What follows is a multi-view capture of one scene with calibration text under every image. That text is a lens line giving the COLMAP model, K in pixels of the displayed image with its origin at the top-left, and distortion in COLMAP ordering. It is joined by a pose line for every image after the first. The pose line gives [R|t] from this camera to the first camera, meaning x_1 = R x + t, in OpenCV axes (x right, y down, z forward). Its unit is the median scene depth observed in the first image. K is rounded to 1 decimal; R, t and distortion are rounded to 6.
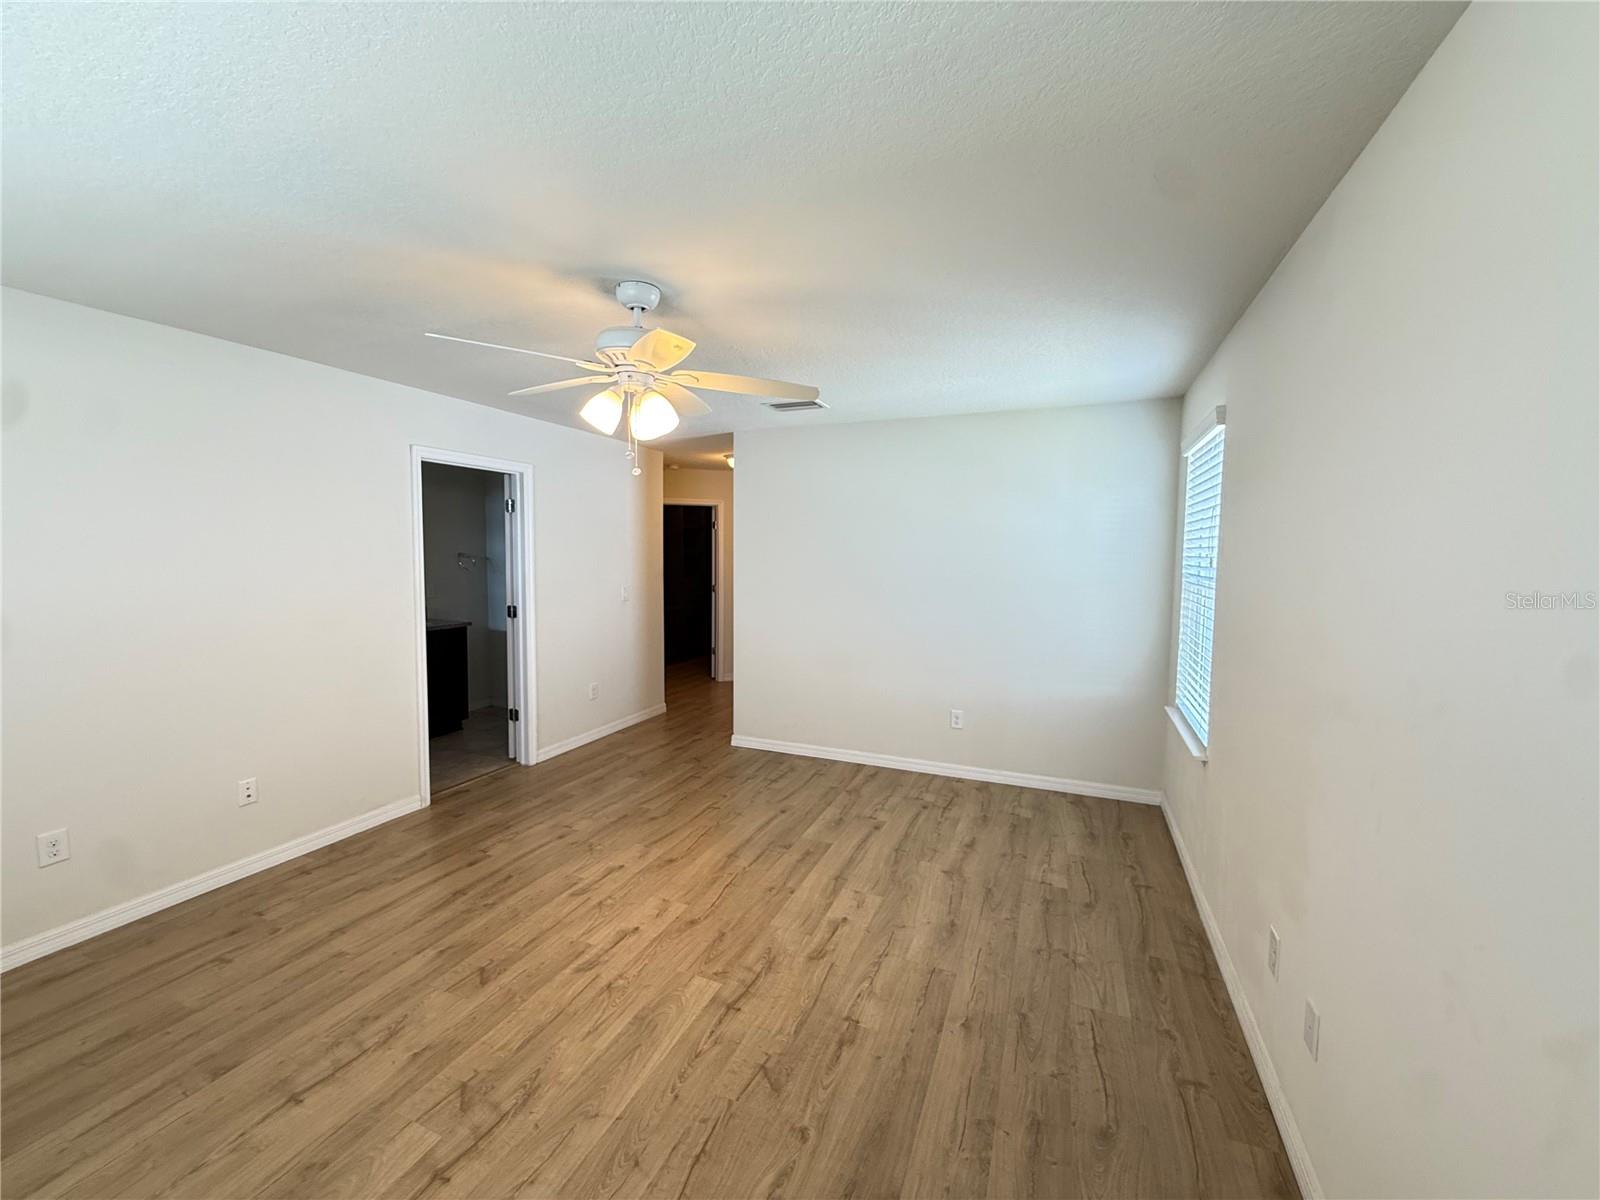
lens RADIAL K [[641.2, 0, 793.4], [0, 641.2, 626.4], [0, 0, 1]] dist [-0.003076, 0.000523]
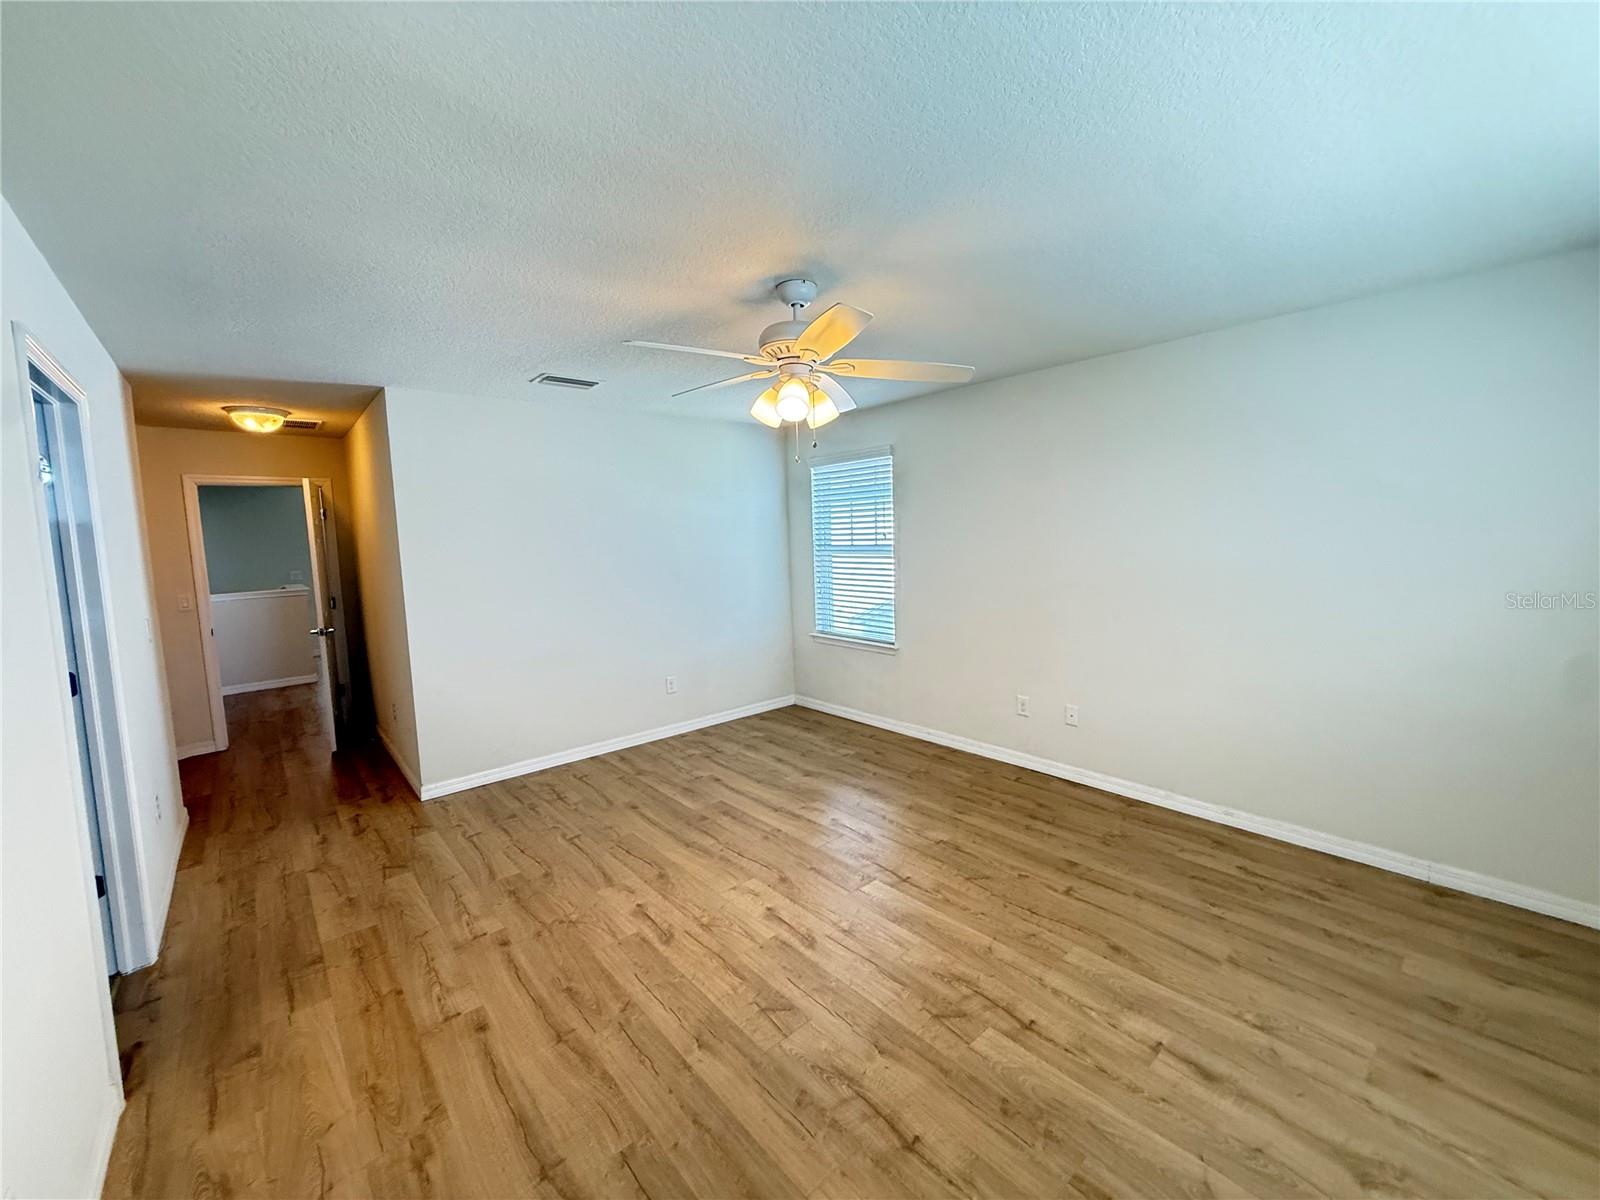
lens RADIAL K [[641.2, 0, 804.2], [0, 641.2, 587.4], [0, 0, 1]] dist [-0.003076, 0.000523]
pose [[0.438044, -0.099107, 0.893474, -0.935813], [0.139347, 0.989377, 0.041428, -0.057088], [-0.888088, 0.106355, 0.447200, 0.384654]]
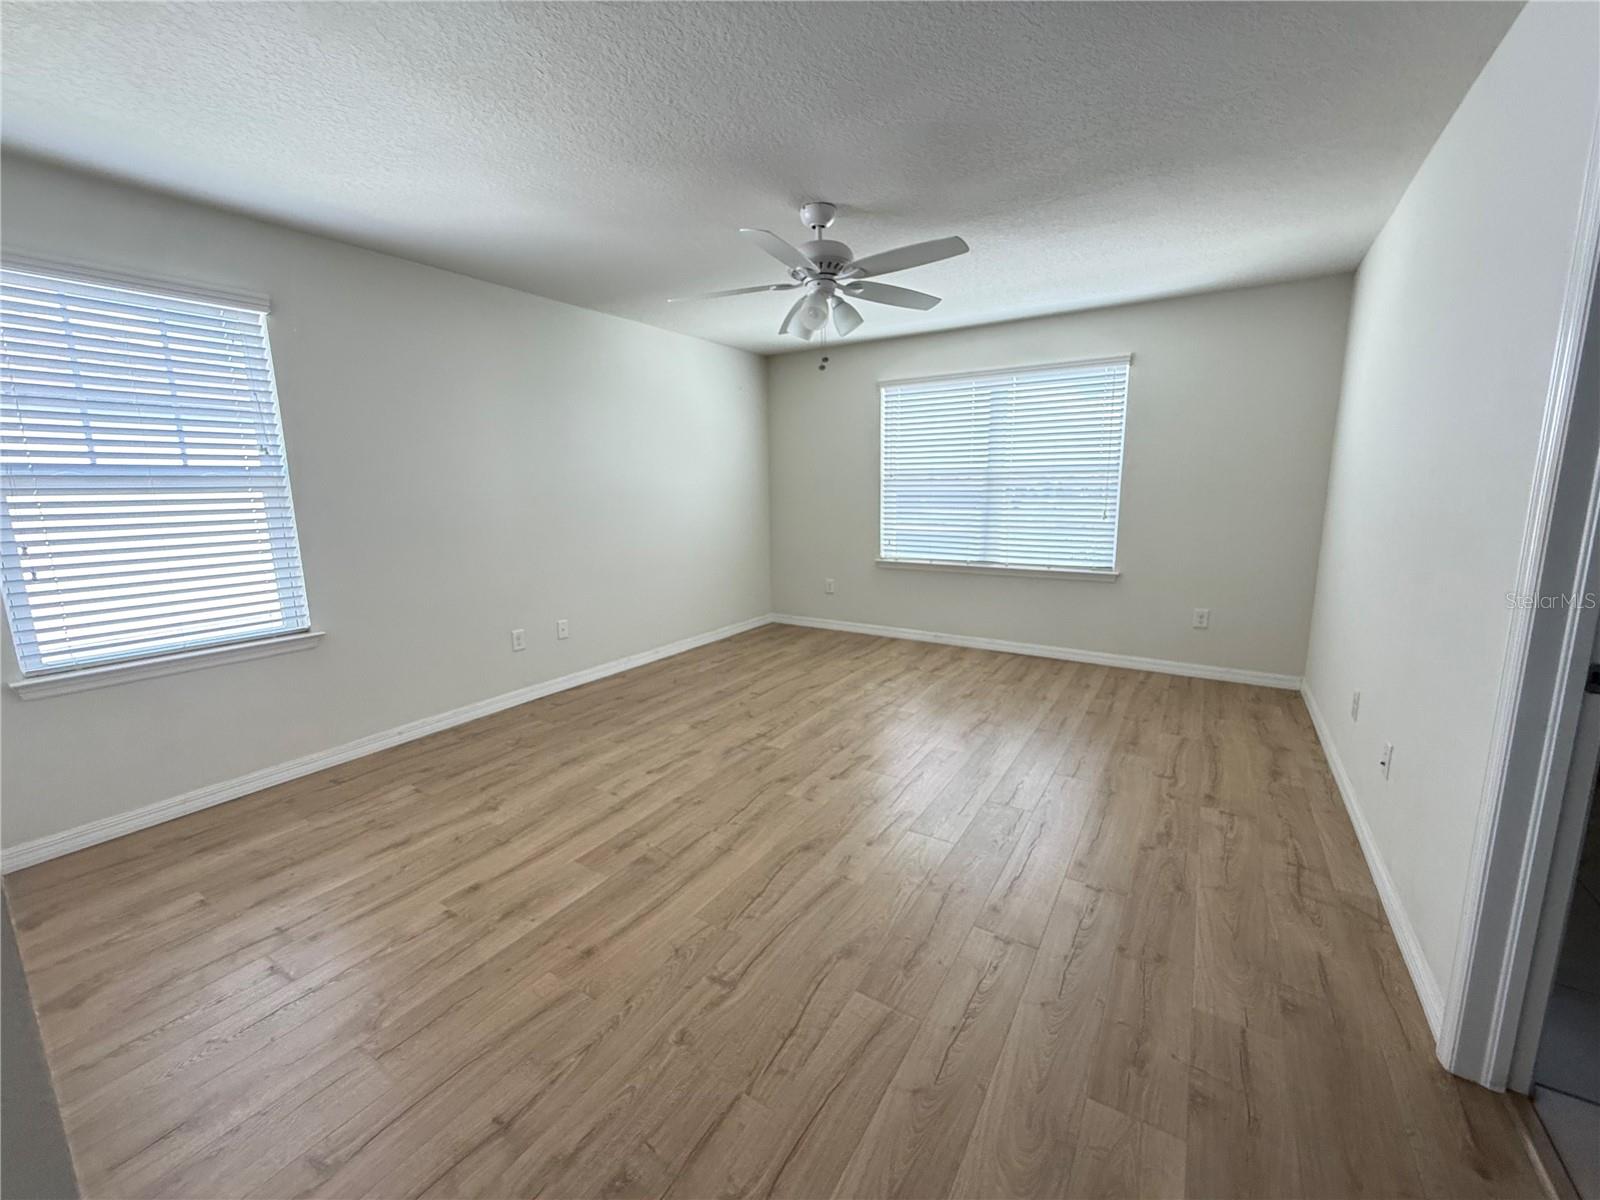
lens RADIAL K [[641.2, 0, 785.1], [0, 641.2, 598.1], [0, 0, 1]] dist [-0.003076, 0.000523]
pose [[-0.983000, -0.028288, 0.181412, -0.311481], [0.026363, 0.956076, 0.291932, -0.138788], [-0.181702, 0.291752, -0.939077, 1.718337]]
